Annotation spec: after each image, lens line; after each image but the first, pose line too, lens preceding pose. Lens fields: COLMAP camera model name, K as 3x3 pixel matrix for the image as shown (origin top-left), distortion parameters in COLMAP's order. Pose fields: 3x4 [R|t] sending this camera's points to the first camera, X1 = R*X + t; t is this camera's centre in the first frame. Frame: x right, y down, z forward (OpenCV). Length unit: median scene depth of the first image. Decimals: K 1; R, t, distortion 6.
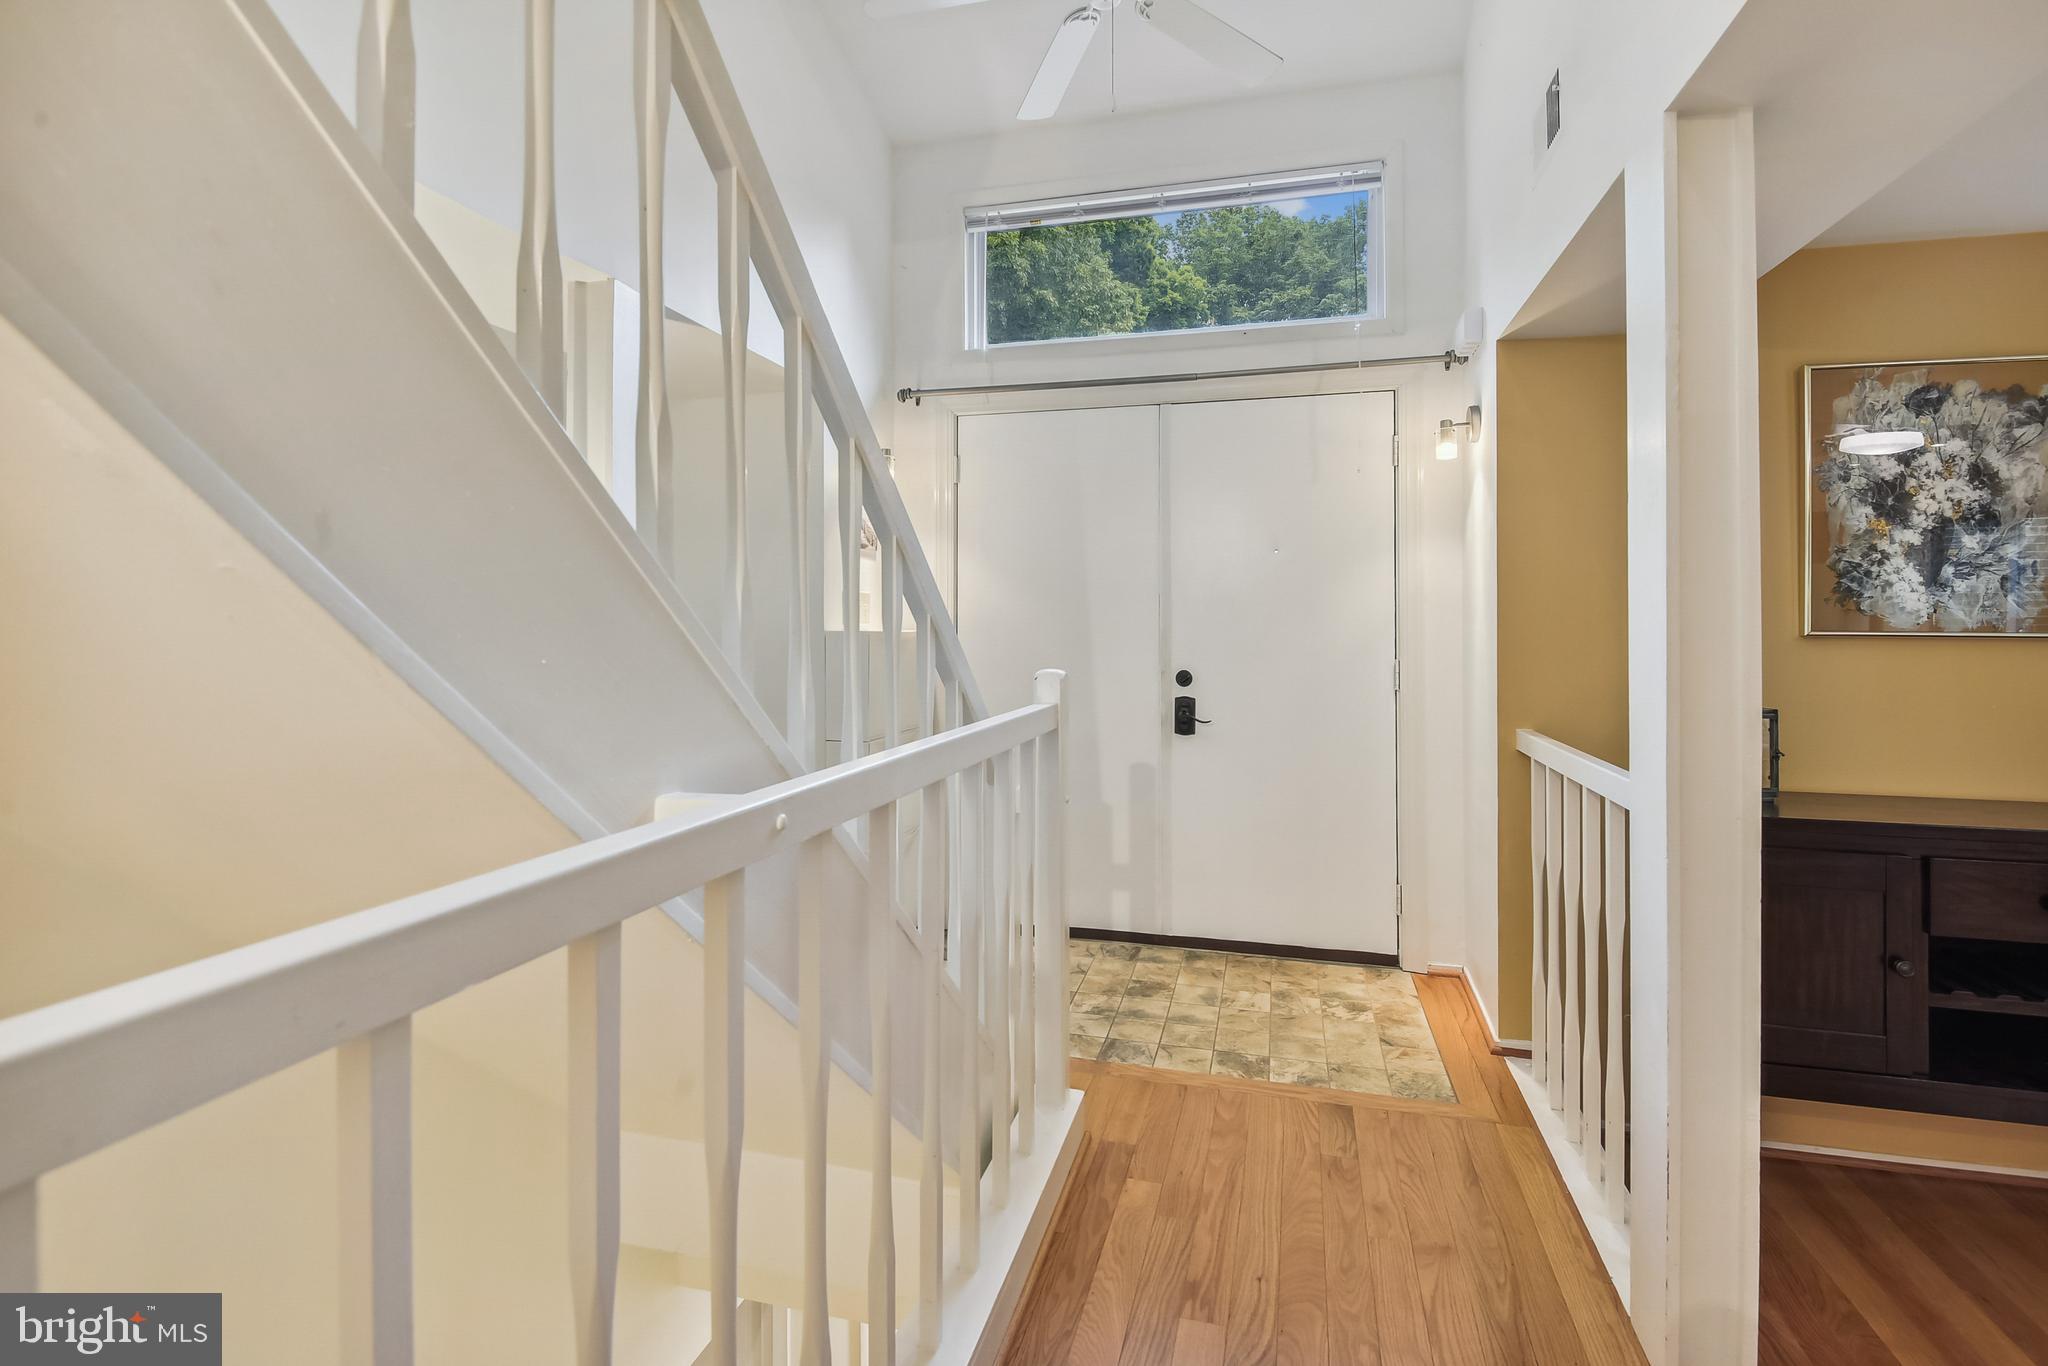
lens RADIAL K [[948.5, 0, 1027.1], [0, 948.5, 621.7], [0, 0, 1]] dist [0.003545, -0.014949]
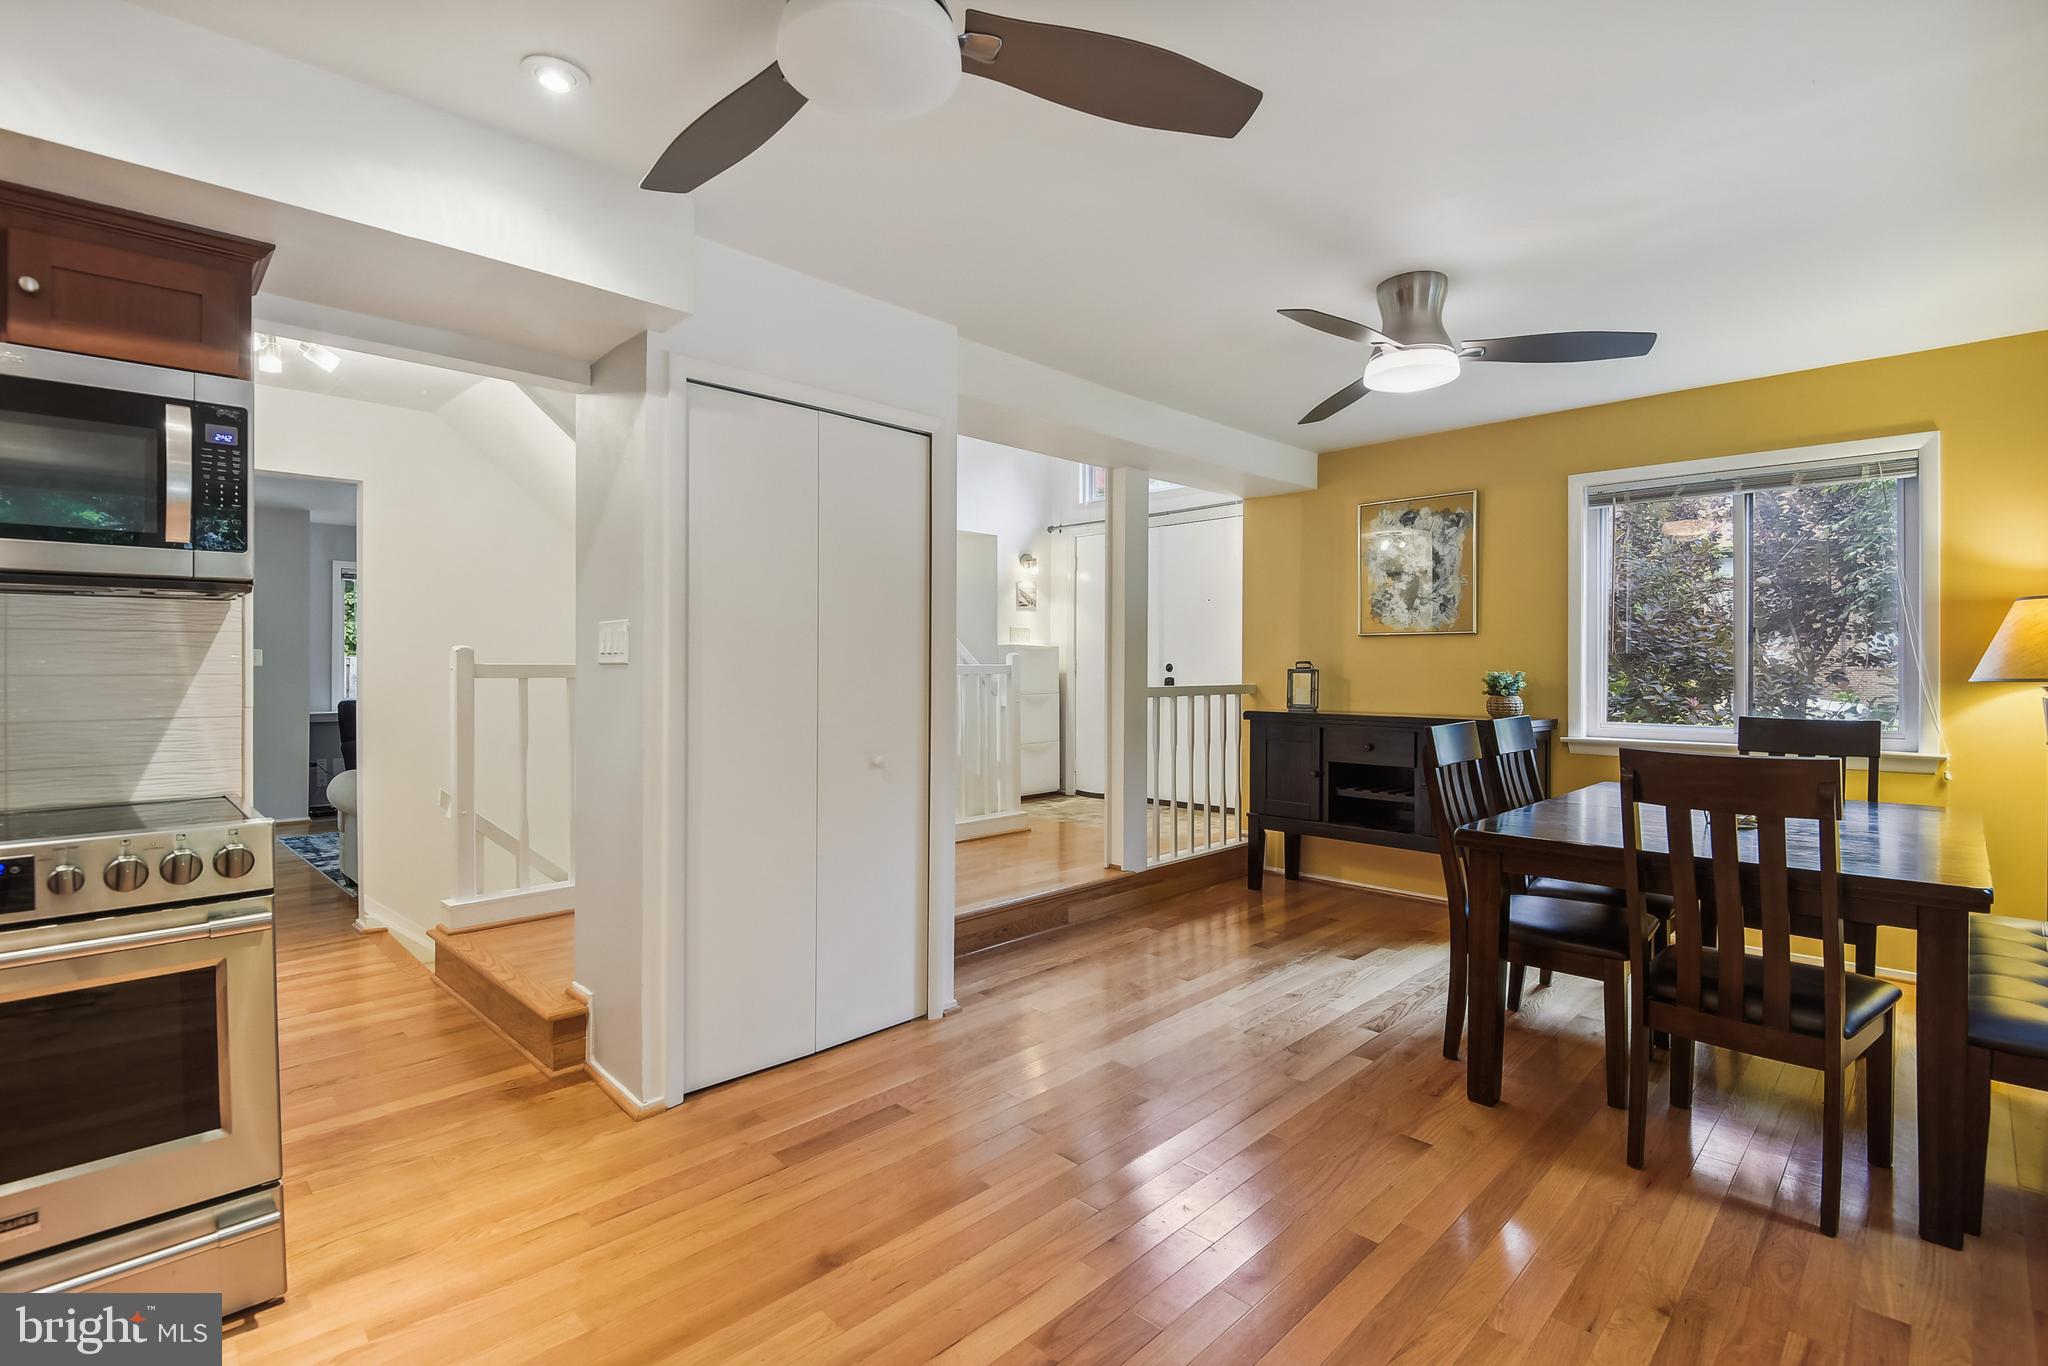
lens RADIAL K [[937.5, 0, 1024.0], [0, 937.5, 683.0], [0, 0, 1]] dist [-0.000208, -0.010680]
pose [[0.871813, 0.001519, -0.489837, 1.200001], [0.009215, 0.999767, 0.019501, 0.071951], [0.489753, -0.021515, 0.871596, -1.159950]]
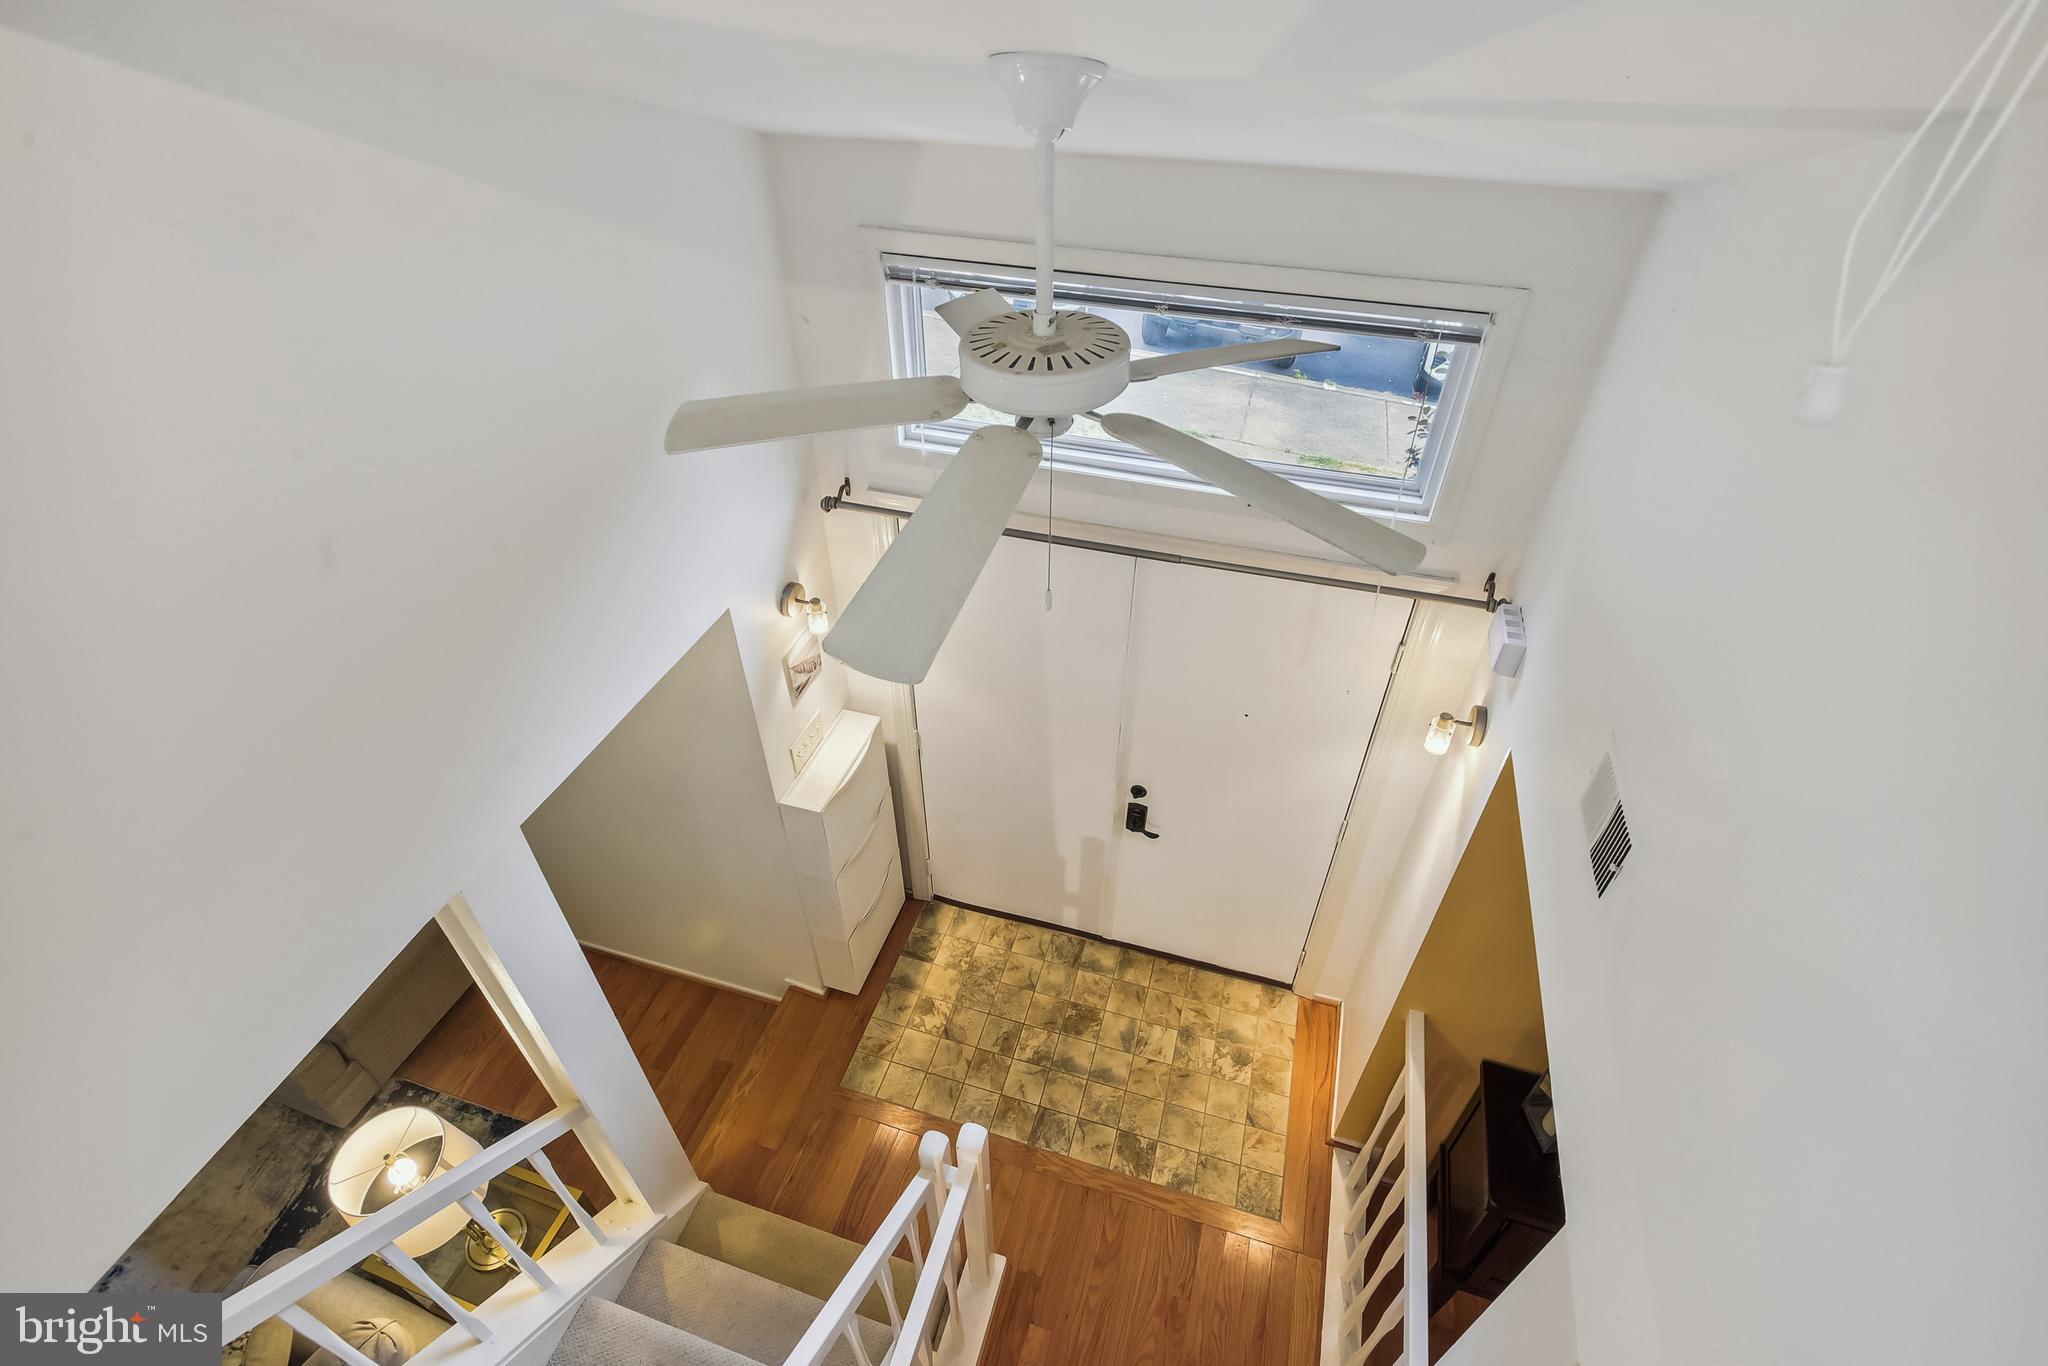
lens RADIAL K [[948.5, 0, 1027.1], [0, 948.5, 621.7], [0, 0, 1]] dist [0.003545, -0.014949]
pose [[0.999419, 0.022713, -0.025429, 0.095782], [-0.001333, 0.771267, 0.636510, -1.036866], [0.034070, -0.636106, 0.770849, 0.461880]]
